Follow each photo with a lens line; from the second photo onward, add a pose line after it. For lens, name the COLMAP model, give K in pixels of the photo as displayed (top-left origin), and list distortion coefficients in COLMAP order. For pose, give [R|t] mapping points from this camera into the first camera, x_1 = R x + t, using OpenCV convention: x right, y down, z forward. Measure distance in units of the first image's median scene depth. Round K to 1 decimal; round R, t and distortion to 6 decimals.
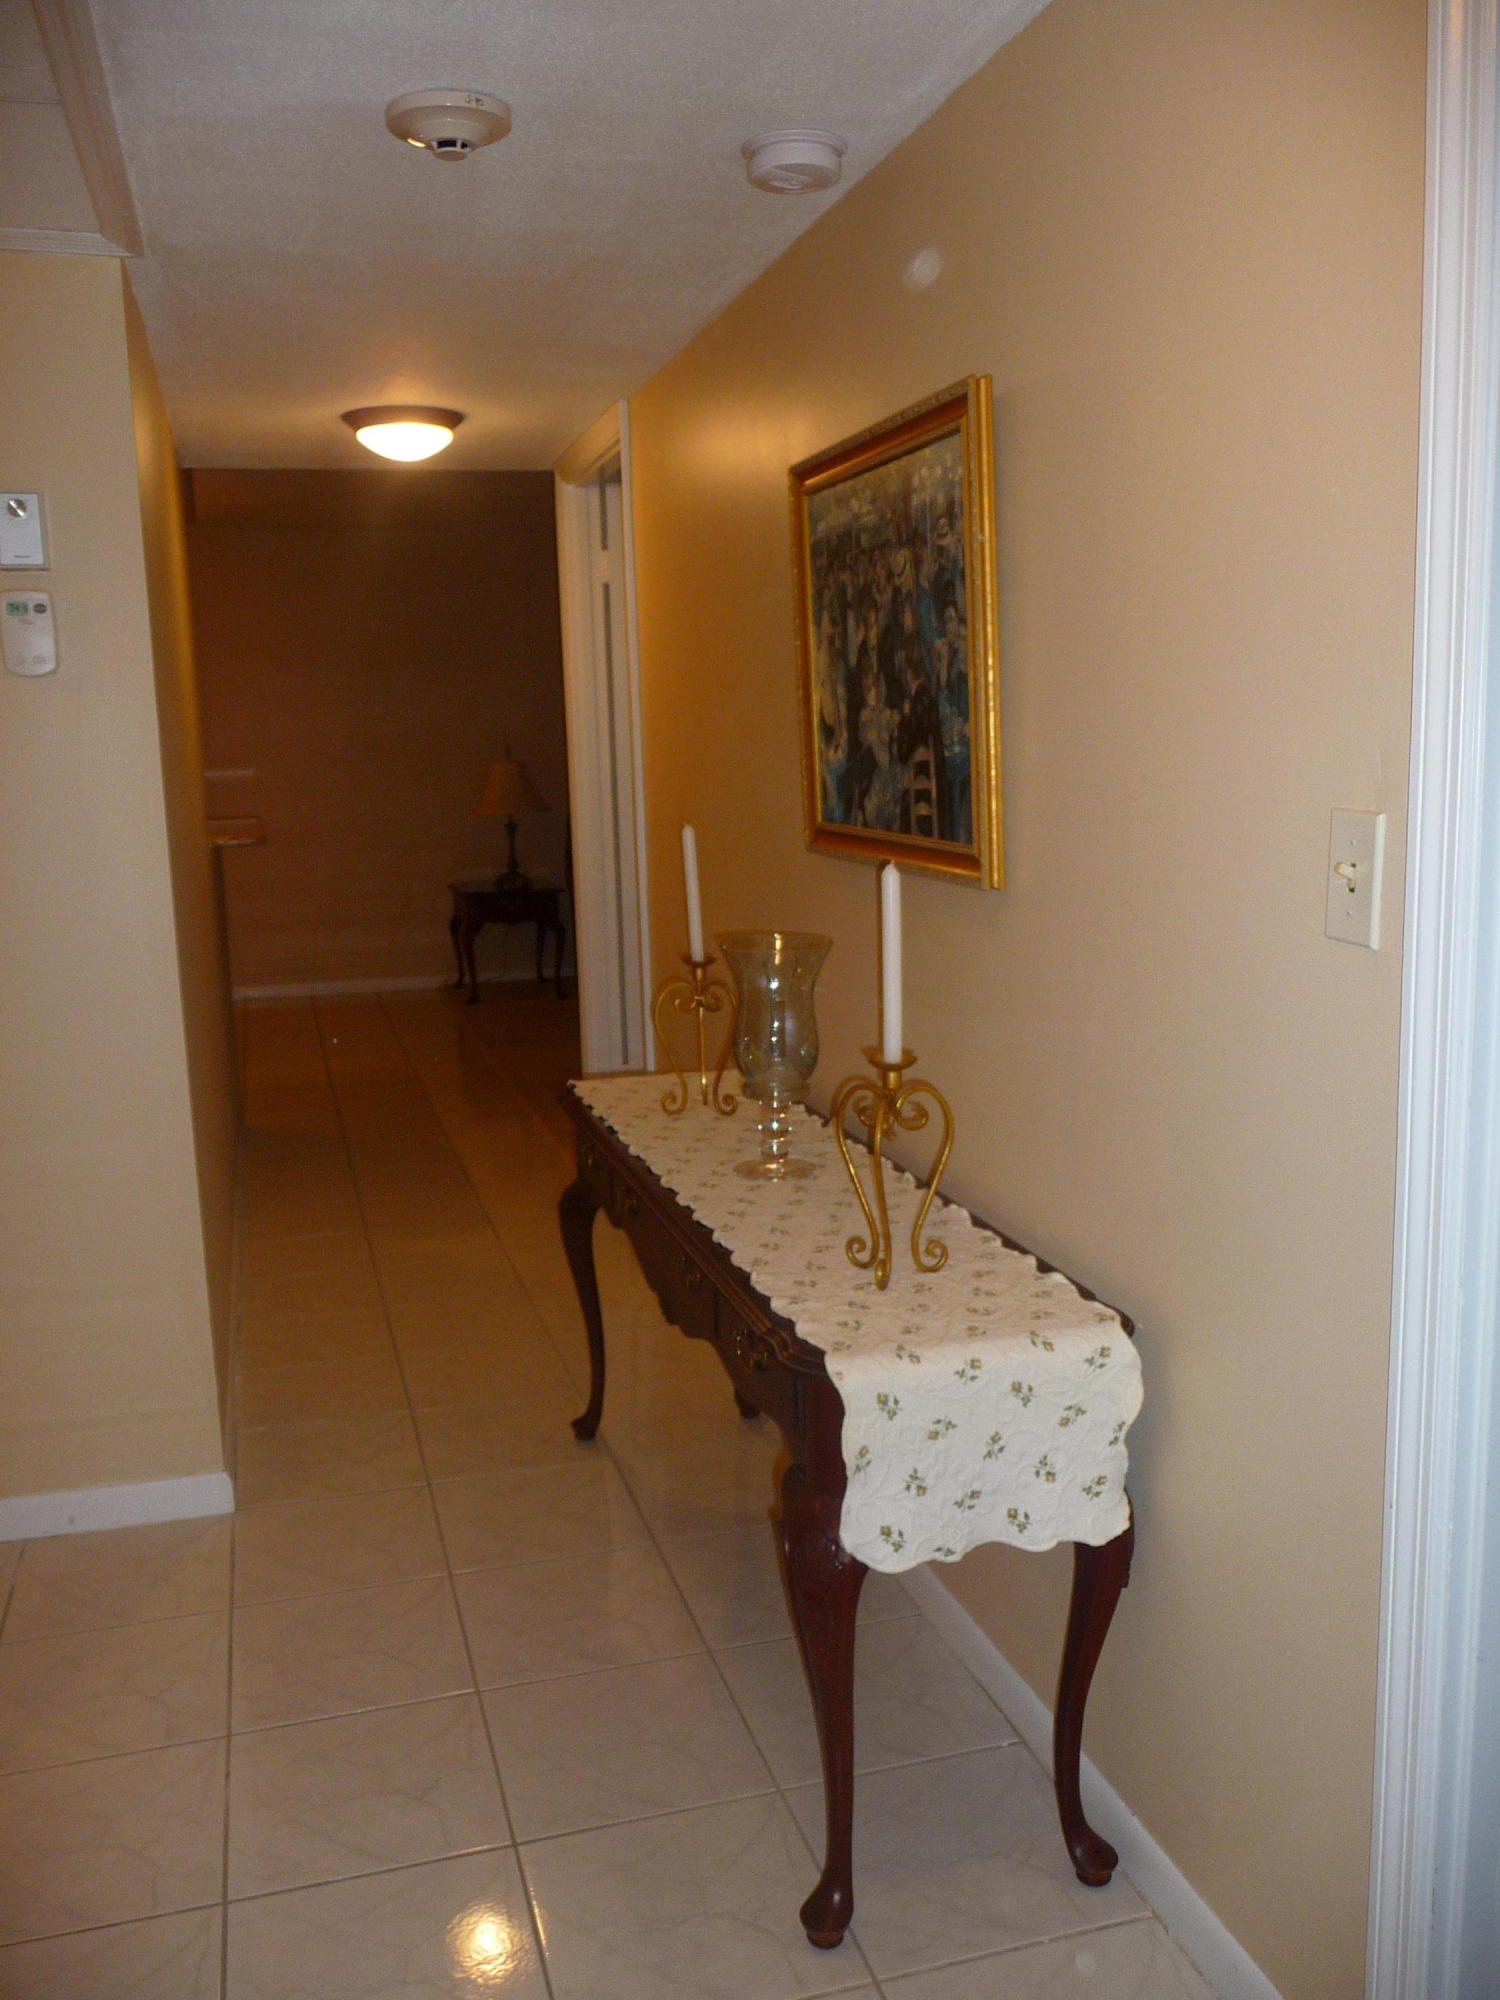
lens RADIAL K [[1635.6, 0, 749.7], [0, 1635.6, 989.8], [0, 0, 1]] dist [-0.032957, 0.050516]
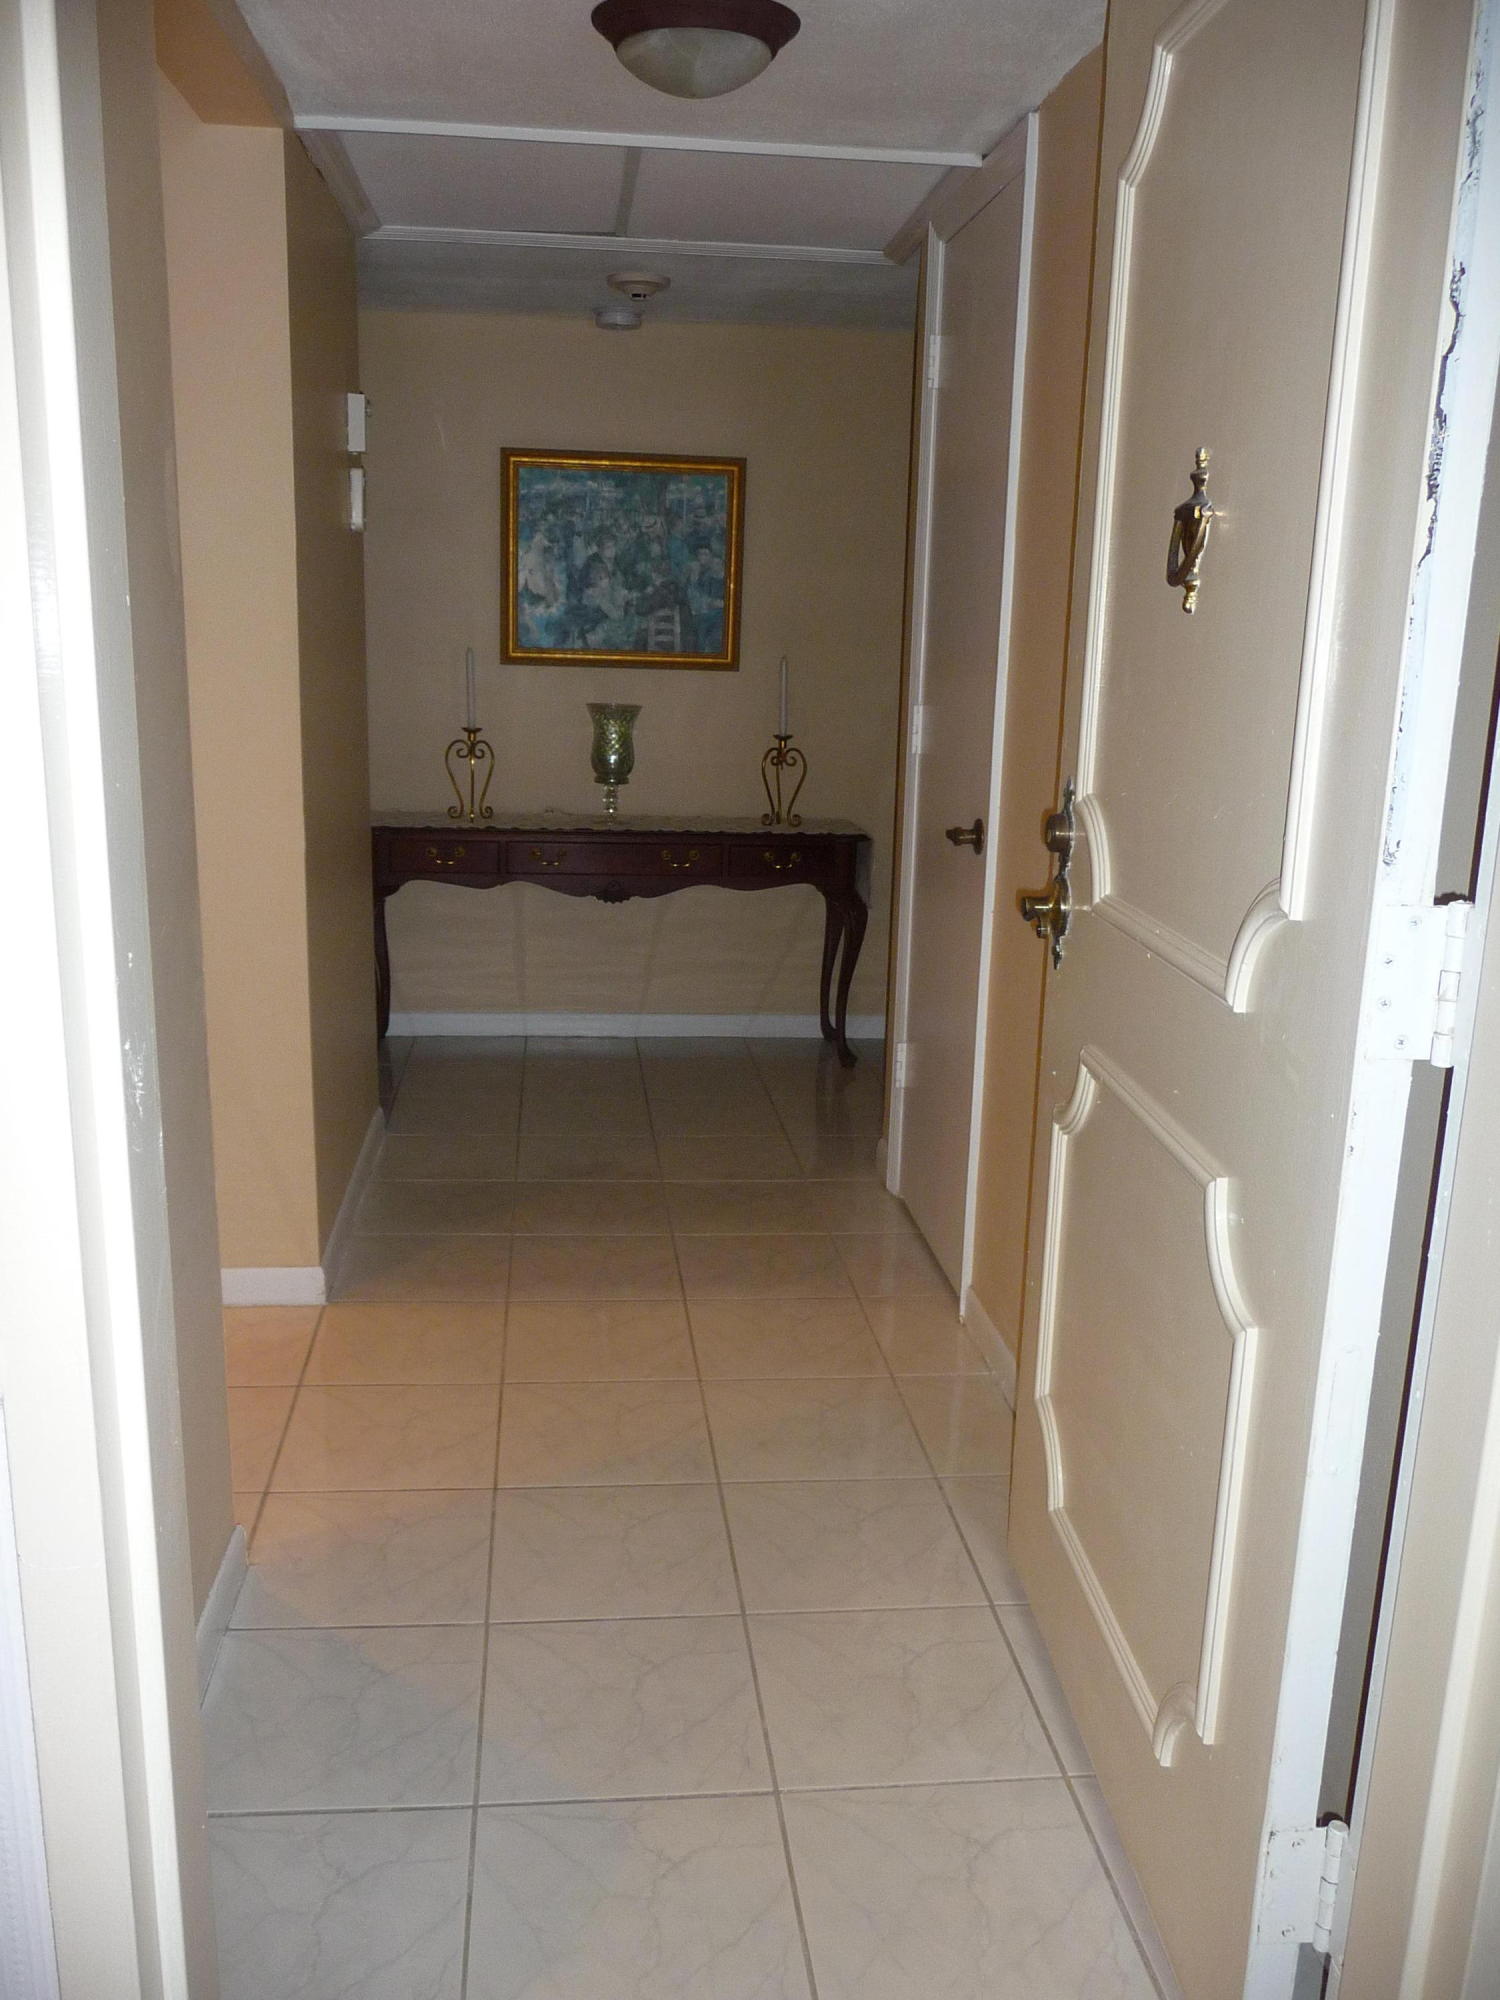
lens RADIAL K [[1635.6, 0, 731.9], [0, 1635.6, 1005.9], [0, 0, 1]] dist [-0.032957, 0.050516]
pose [[0.192824, -0.196294, 0.961399, -2.011668], [0.122832, 0.976908, 0.174825, -0.001035], [-0.973515, 0.084380, 0.212482, 0.476652]]
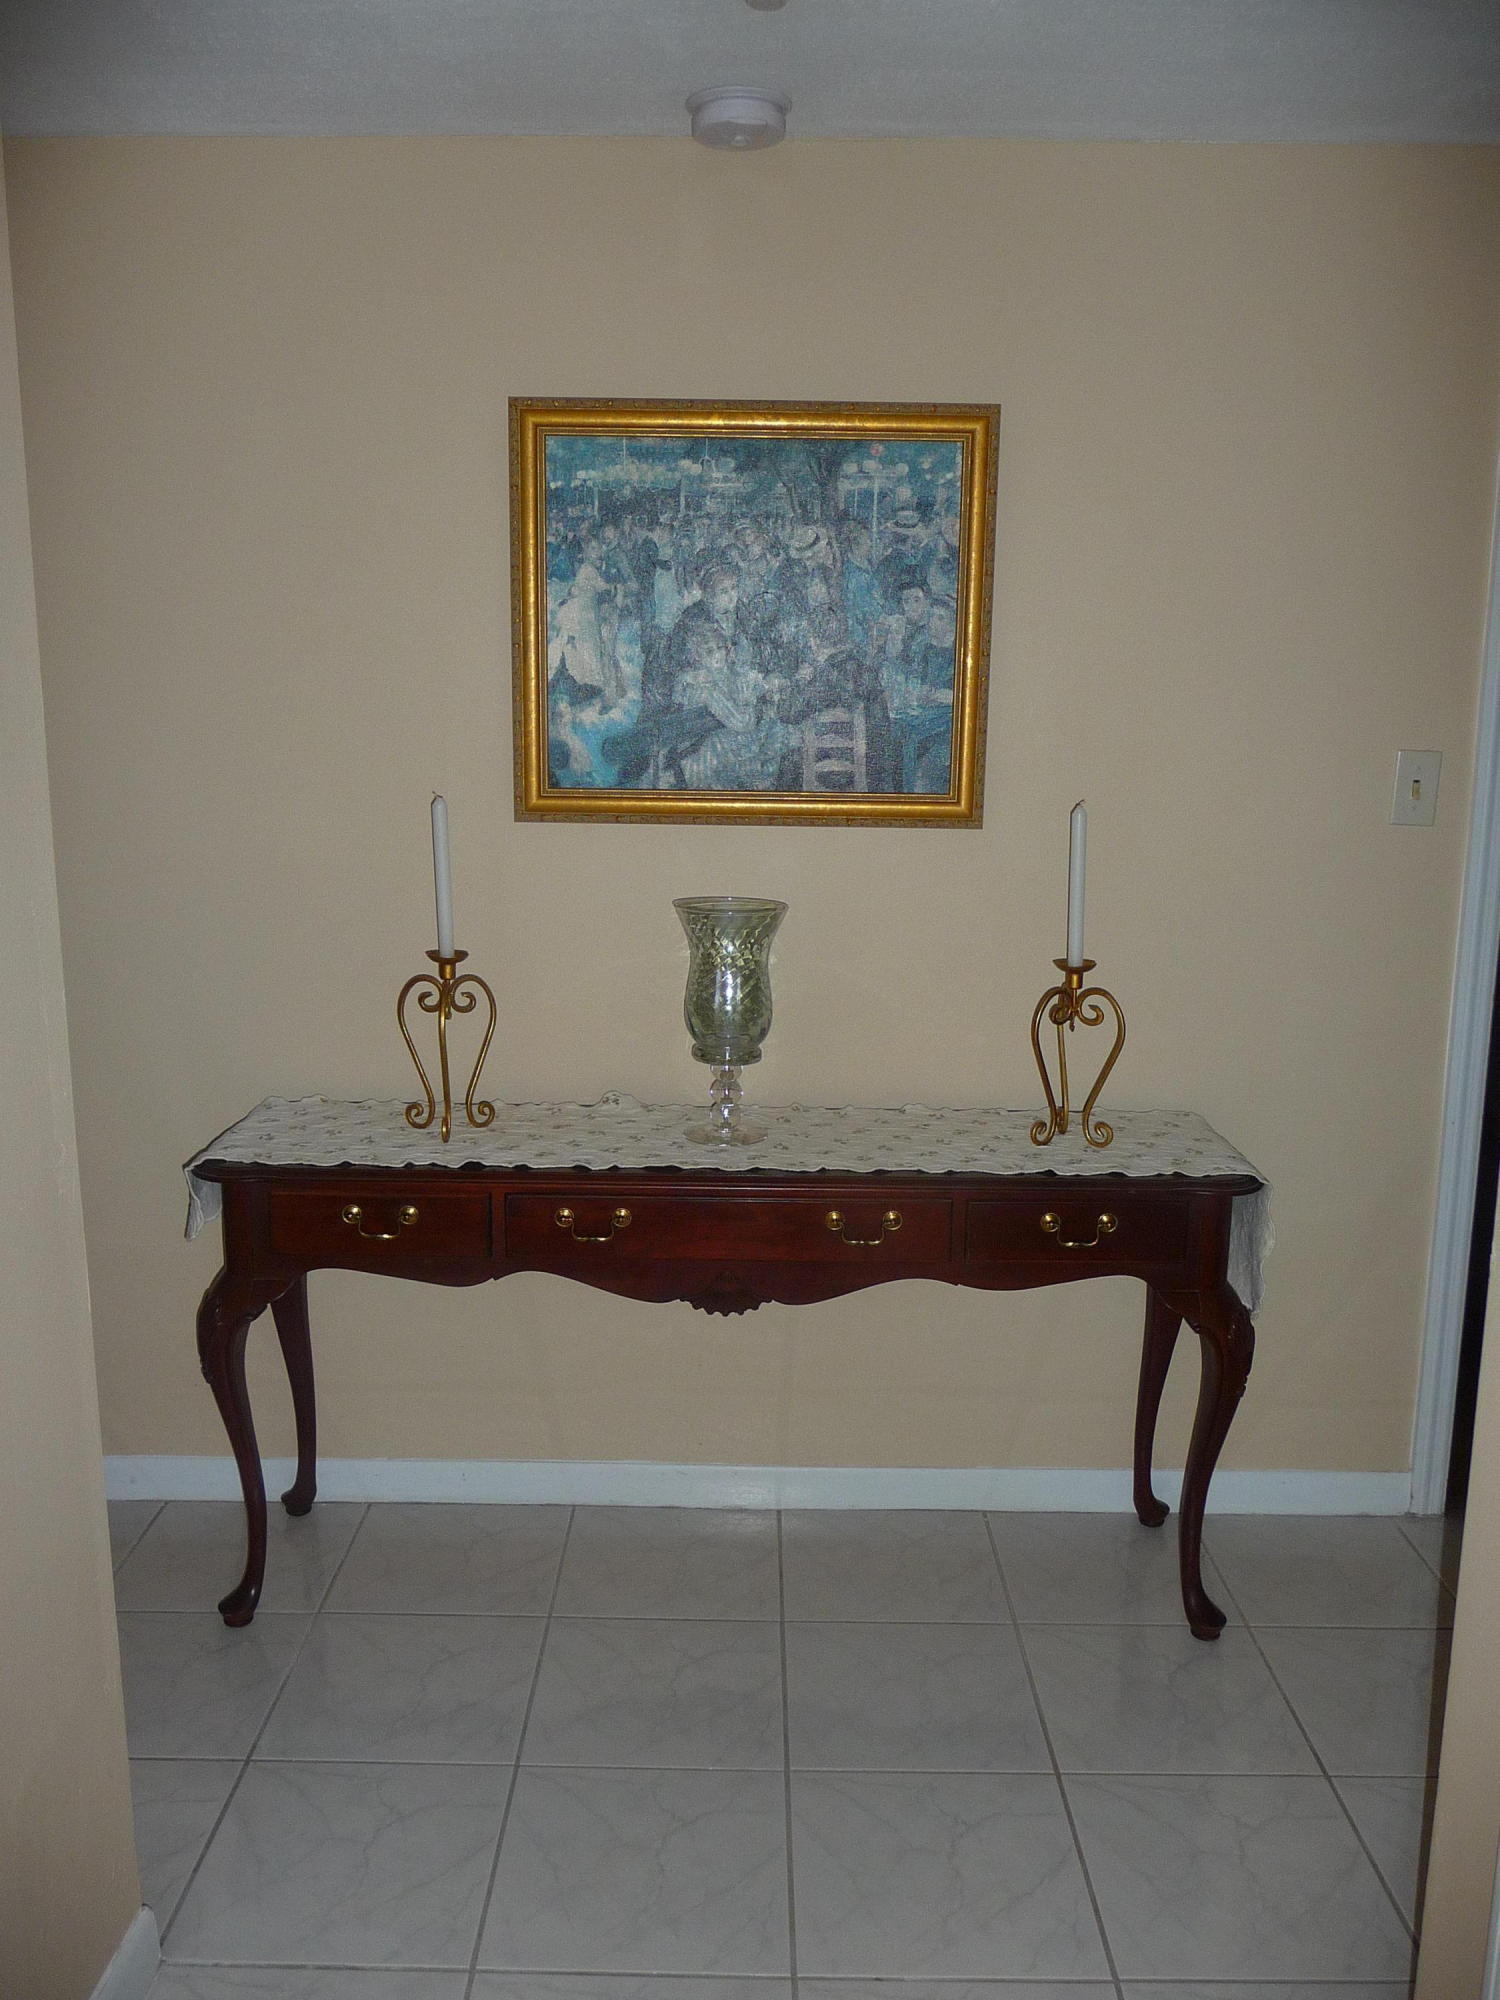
lens RADIAL K [[1635.6, 0, 758.5], [0, 1635.6, 1000.5], [0, 0, 1]] dist [-0.032957, 0.050516]
pose [[0.290641, -0.152650, 0.944577, -0.952830], [0.132810, 0.984072, 0.118168, -0.089135], [-0.947570, 0.091105, 0.306285, 0.703658]]
